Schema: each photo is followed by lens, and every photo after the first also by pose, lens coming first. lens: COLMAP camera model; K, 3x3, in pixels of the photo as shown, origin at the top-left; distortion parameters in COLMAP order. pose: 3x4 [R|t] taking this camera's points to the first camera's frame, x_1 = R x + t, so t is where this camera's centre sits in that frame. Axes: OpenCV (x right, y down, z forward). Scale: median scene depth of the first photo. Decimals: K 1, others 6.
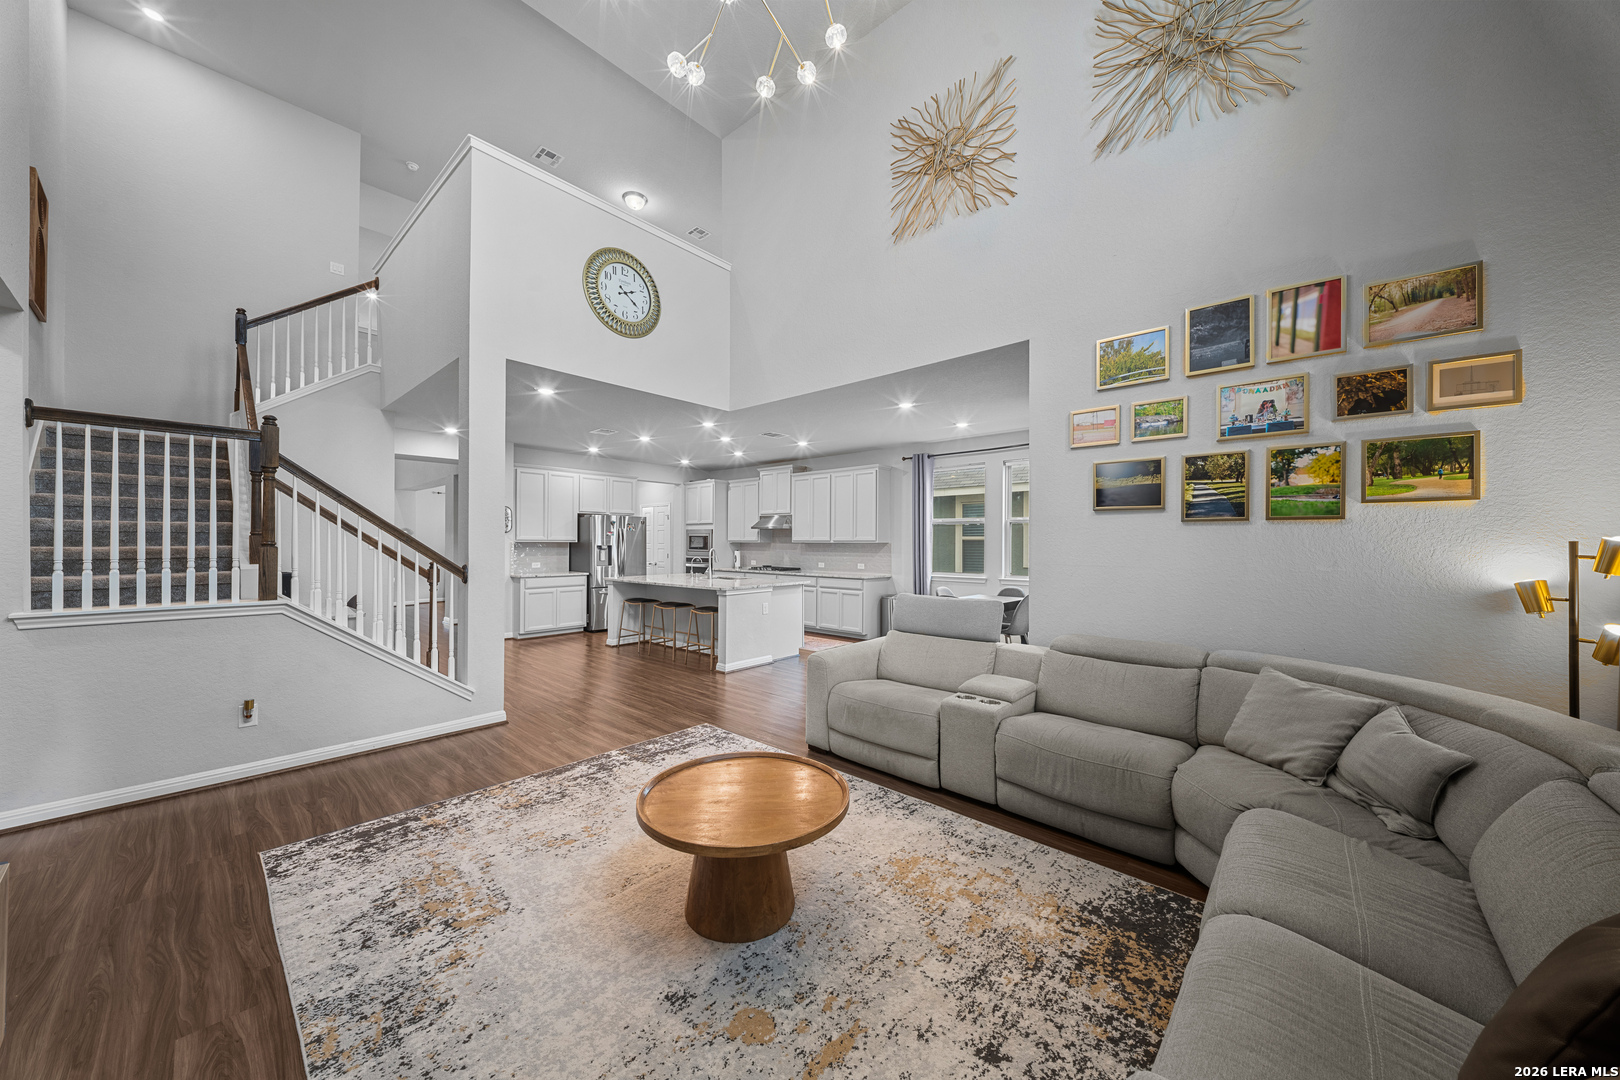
lens RADIAL K [[564.0, 0, 809.6], [0, 564.0, 539.2], [0, 0, 1]] dist [0.001874, -0.003704]
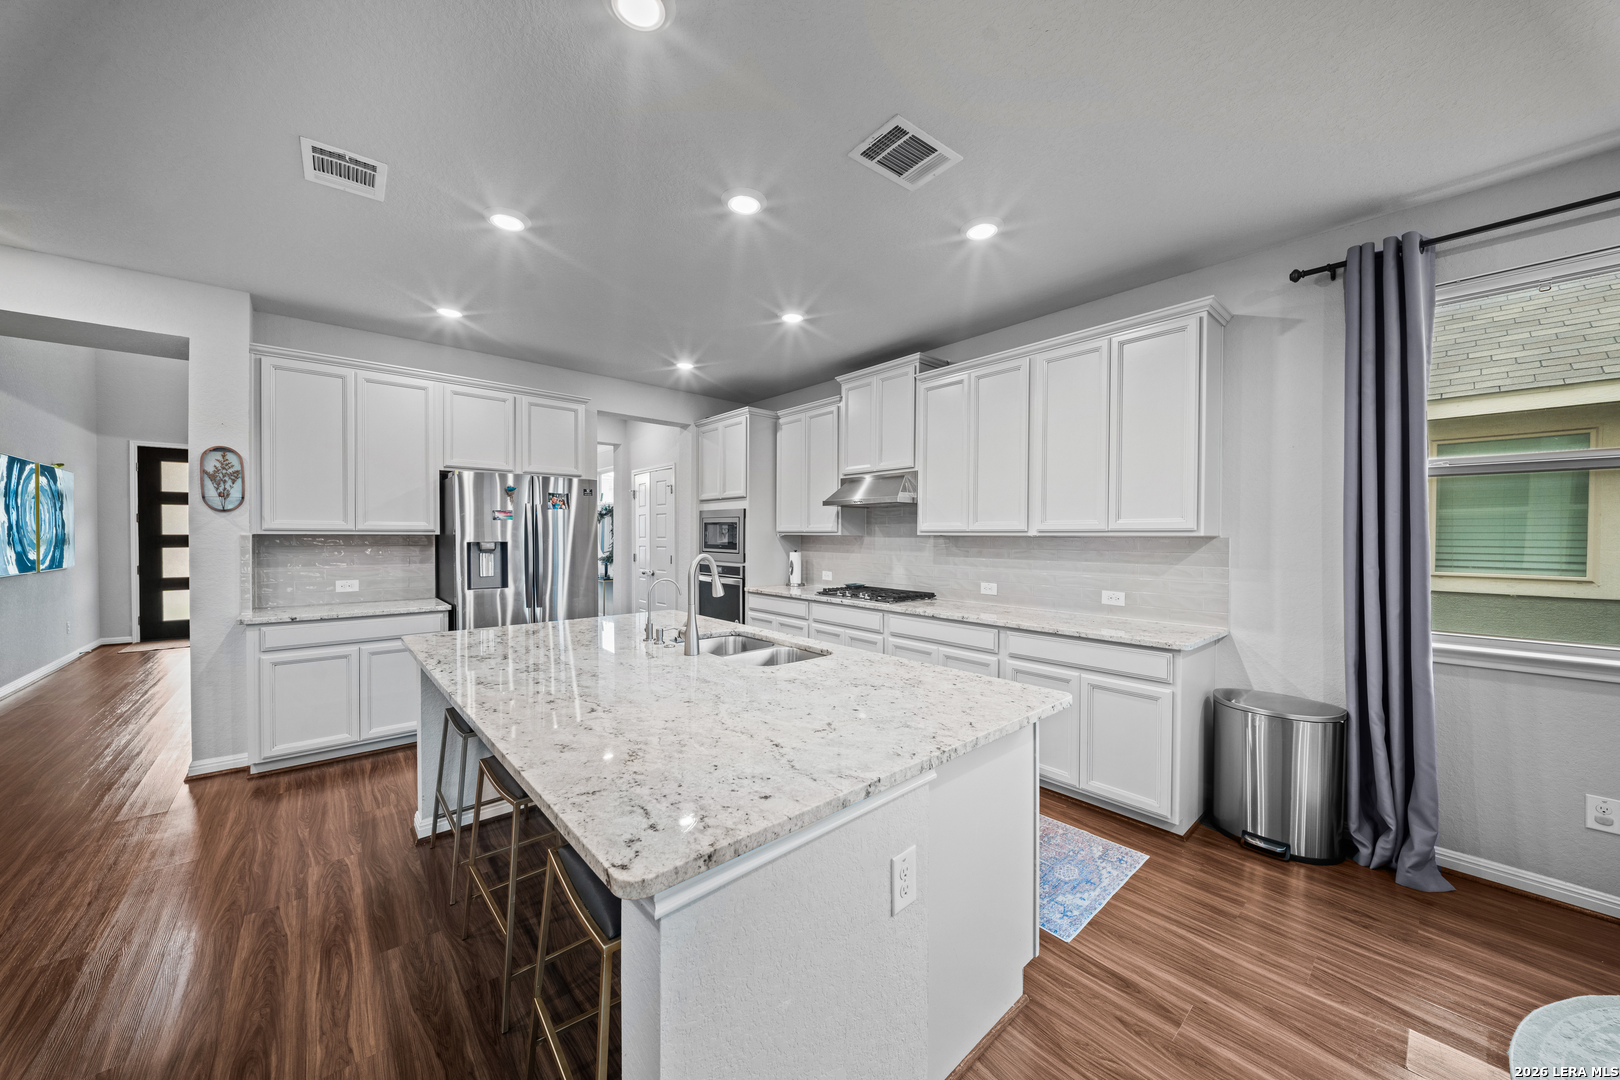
lens RADIAL K [[564.0, 0, 809.9], [0, 564.0, 547.2], [0, 0, 1]] dist [0.001874, -0.003704]
pose [[0.992481, 0.002154, -0.122383, -0.107471], [0.001241, 0.999617, 0.027651, 0.005126], [0.122396, -0.027595, 0.992098, 1.008891]]
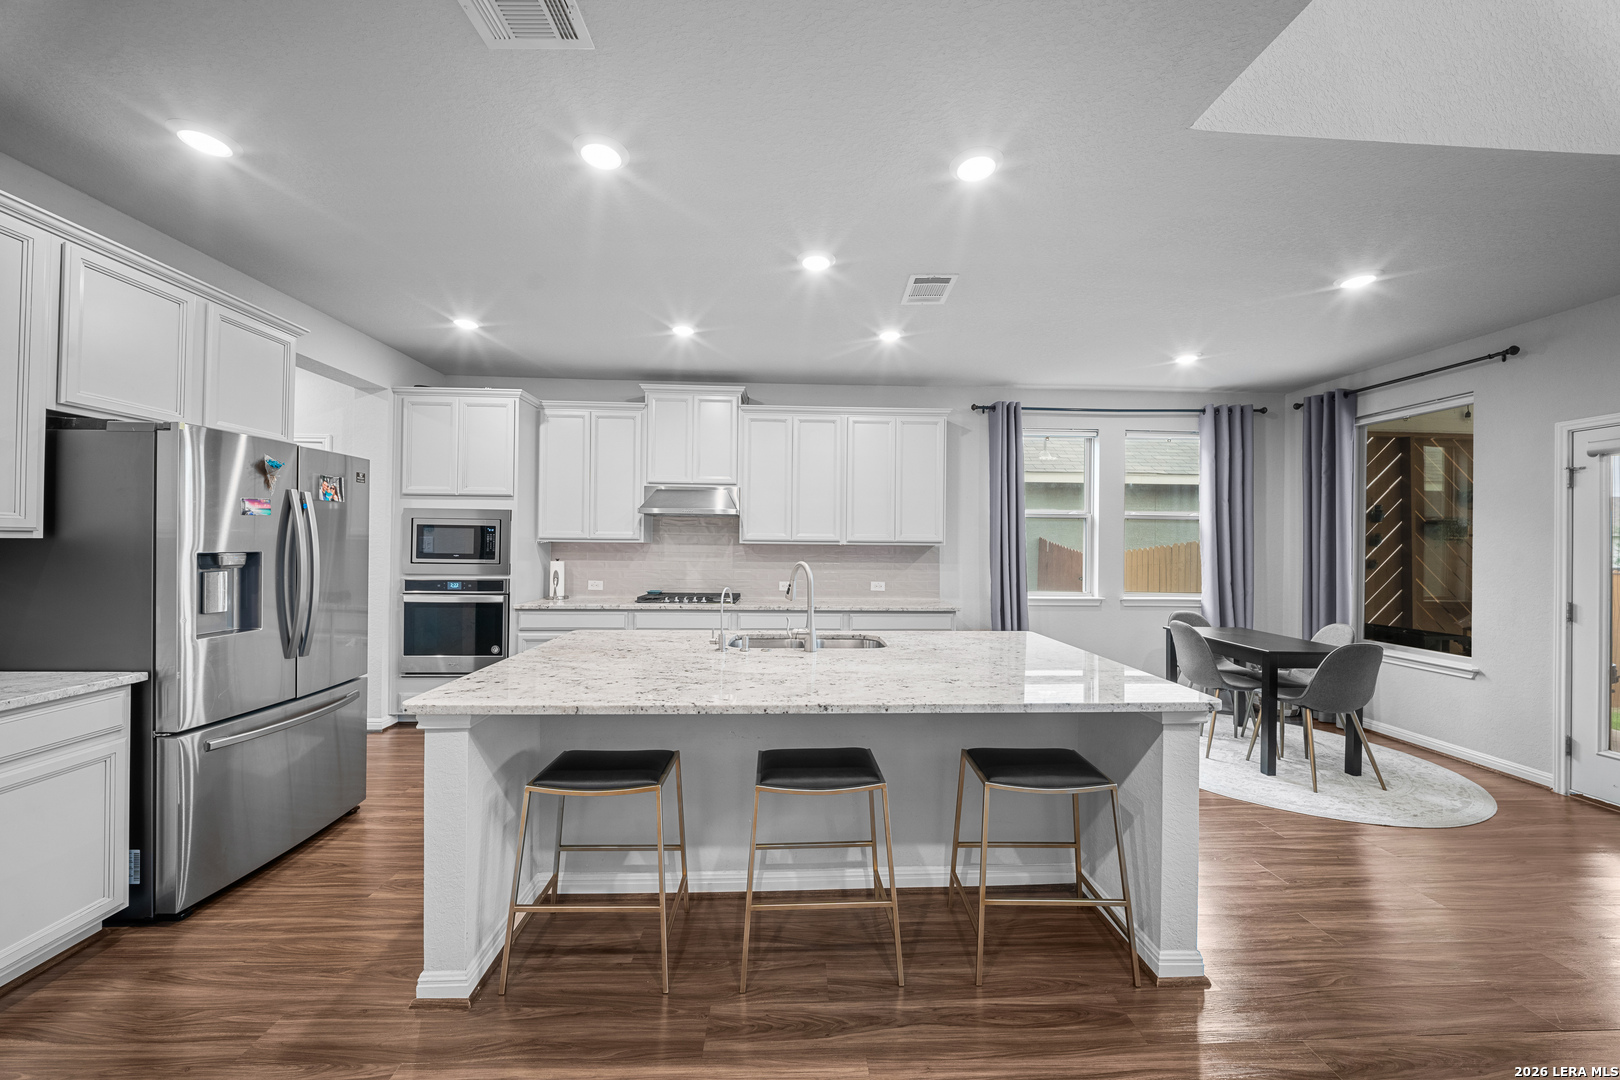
lens RADIAL K [[564.0, 0, 808.6], [0, 564.0, 540.1], [0, 0, 1]] dist [0.001874, -0.003704]
pose [[0.719745, 0.008391, 0.694188, -0.594419], [-0.012065, 0.999927, 0.000422, 0.003295], [-0.694134, -0.008679, 0.719793, 1.078186]]
